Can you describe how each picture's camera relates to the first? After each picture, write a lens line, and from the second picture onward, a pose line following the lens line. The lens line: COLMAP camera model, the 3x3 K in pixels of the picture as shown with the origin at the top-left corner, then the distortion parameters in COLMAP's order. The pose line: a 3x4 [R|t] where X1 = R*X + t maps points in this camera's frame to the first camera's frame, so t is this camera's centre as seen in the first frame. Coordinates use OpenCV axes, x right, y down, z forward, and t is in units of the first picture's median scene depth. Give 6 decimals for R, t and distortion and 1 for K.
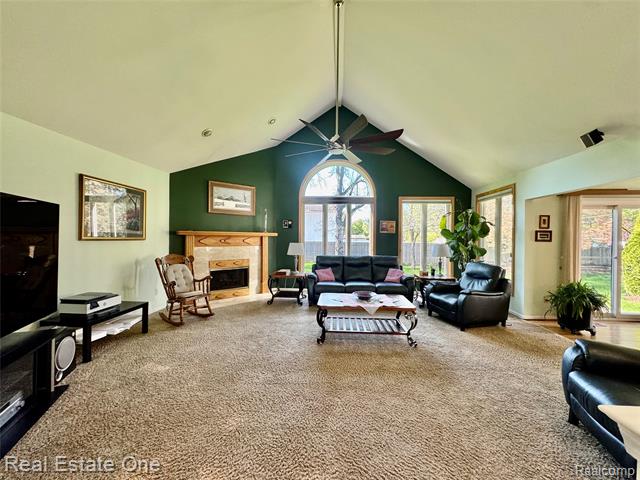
lens RADIAL K [[254.6, 0, 320.4], [0, 254.6, 238.4], [0, 0, 1]] dist [-0.001854, -0.000097]
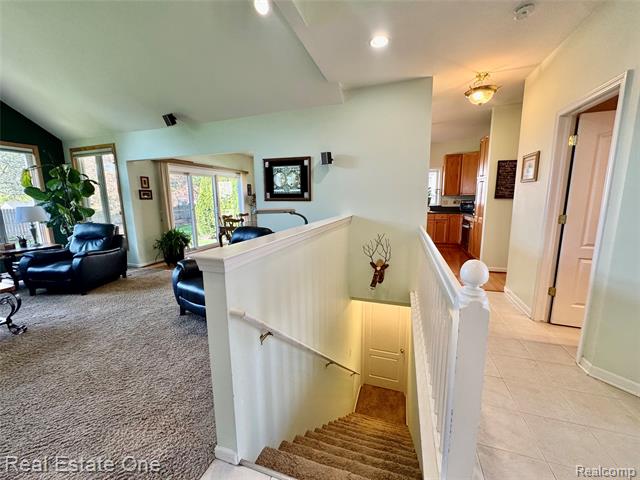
lens RADIAL K [[254.6, 0, 320.4], [0, 254.6, 238.4], [0, 0, 1]] dist [-0.001854, -0.000097]
pose [[0.243386, -0.165941, 0.955629, -0.088145], [0.023330, 0.985973, 0.165269, 0.014495], [-0.969649, -0.017929, 0.243844, -0.078353]]
